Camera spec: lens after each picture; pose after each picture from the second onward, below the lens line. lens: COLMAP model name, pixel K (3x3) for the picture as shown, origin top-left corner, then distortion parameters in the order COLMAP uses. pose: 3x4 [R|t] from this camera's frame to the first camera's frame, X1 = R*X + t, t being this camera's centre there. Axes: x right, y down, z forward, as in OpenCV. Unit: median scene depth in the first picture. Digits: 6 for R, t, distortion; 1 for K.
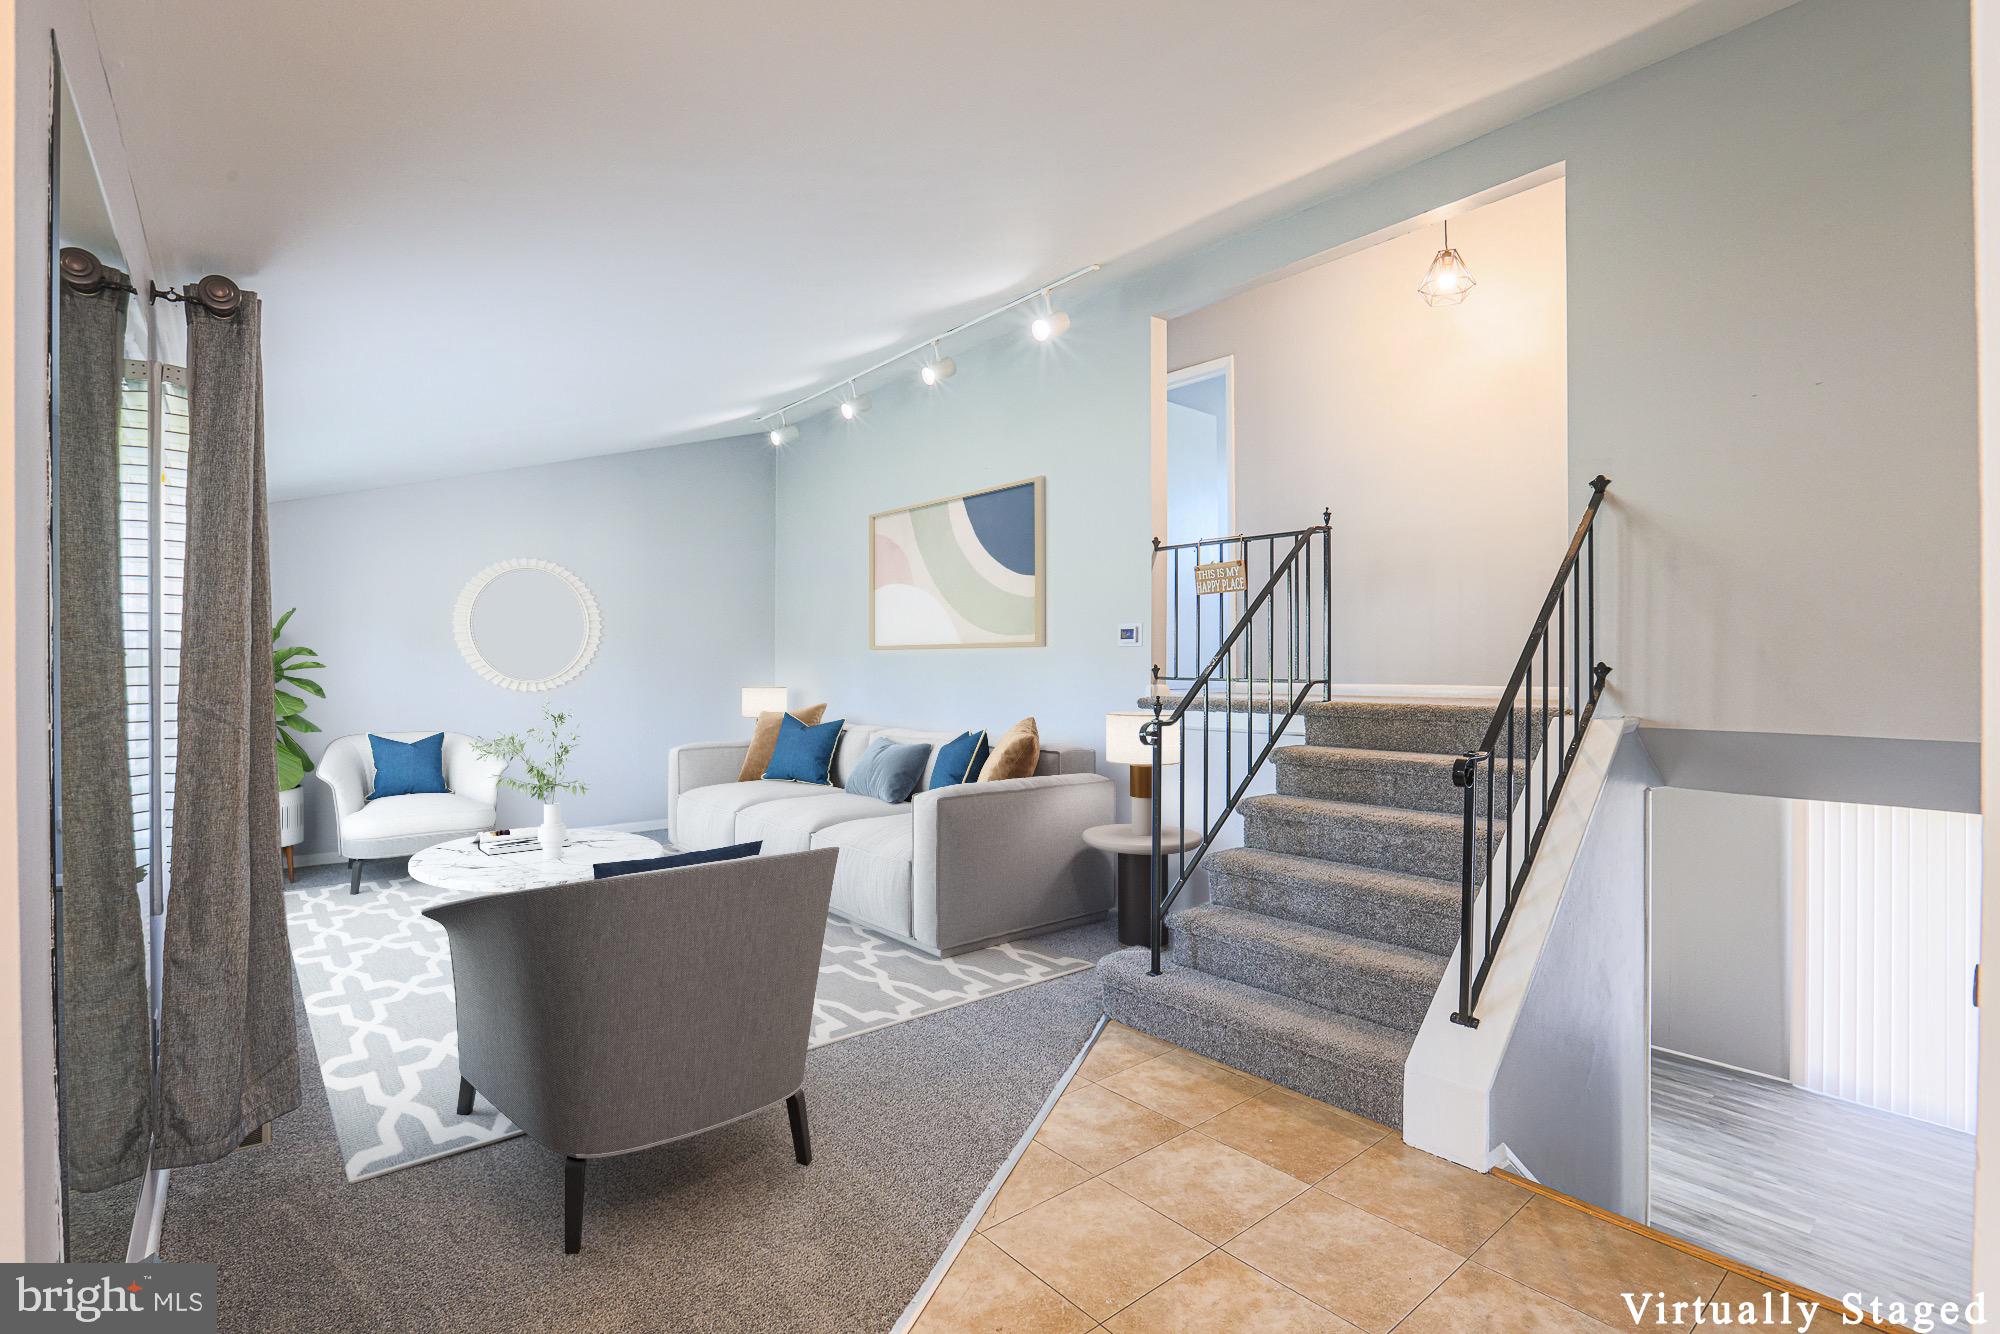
lens RADIAL K [[941.8, 0, 994.5], [0, 941.8, 655.7], [0, 0, 1]] dist [-0.061140, 0.024471]
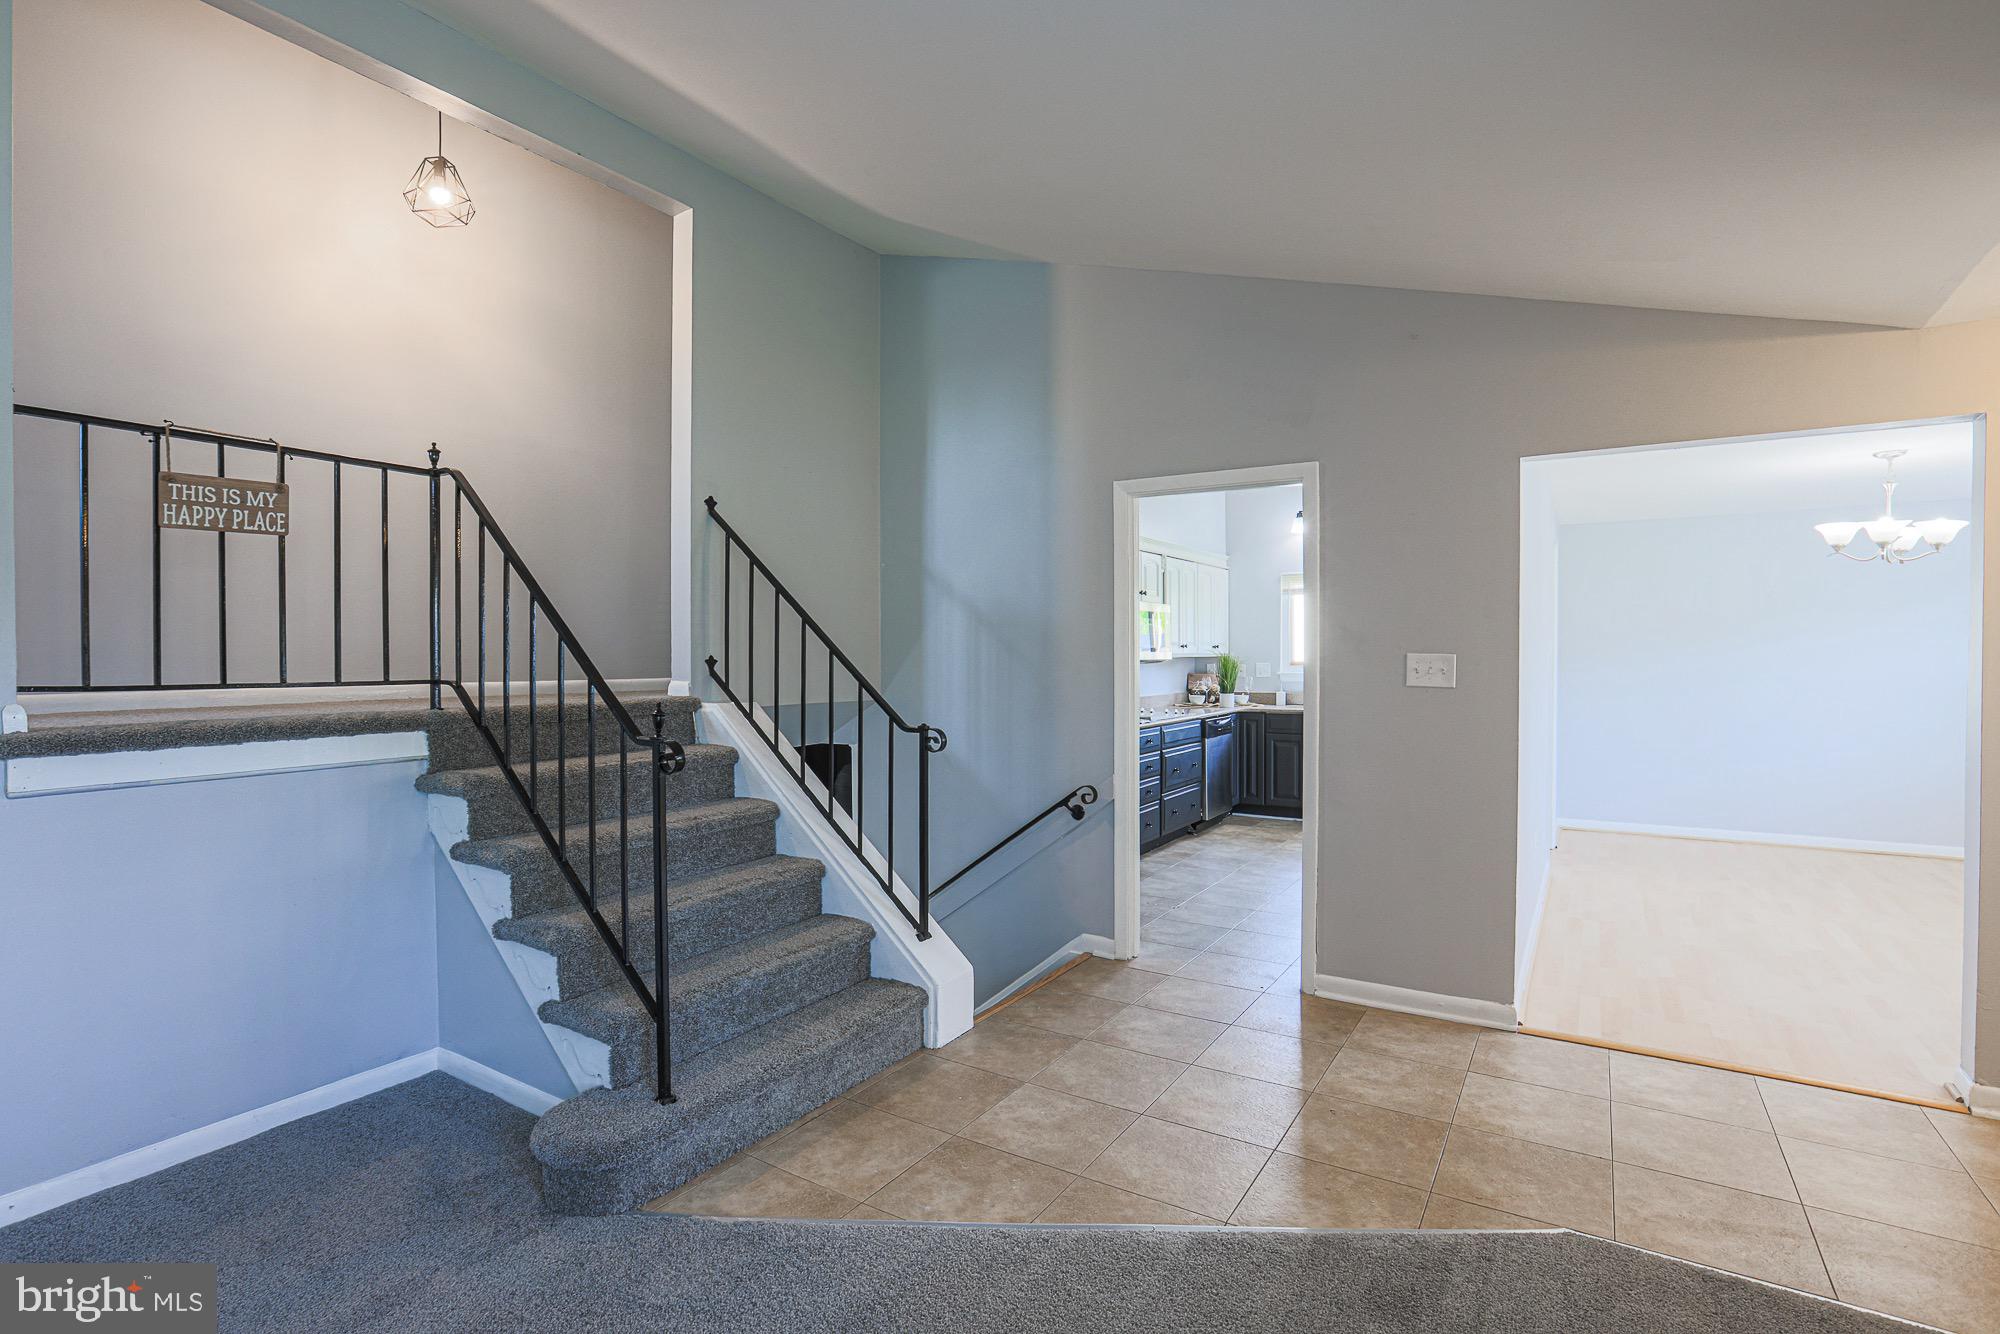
lens RADIAL K [[941.8, 0, 994.5], [0, 941.8, 655.7], [0, 0, 1]] dist [-0.061140, 0.024471]
pose [[-0.308311, -0.001205, 0.951285, -0.659392], [-0.007369, 0.999972, -0.001121, 0.007335], [-0.951257, -0.007355, -0.308311, 1.147384]]
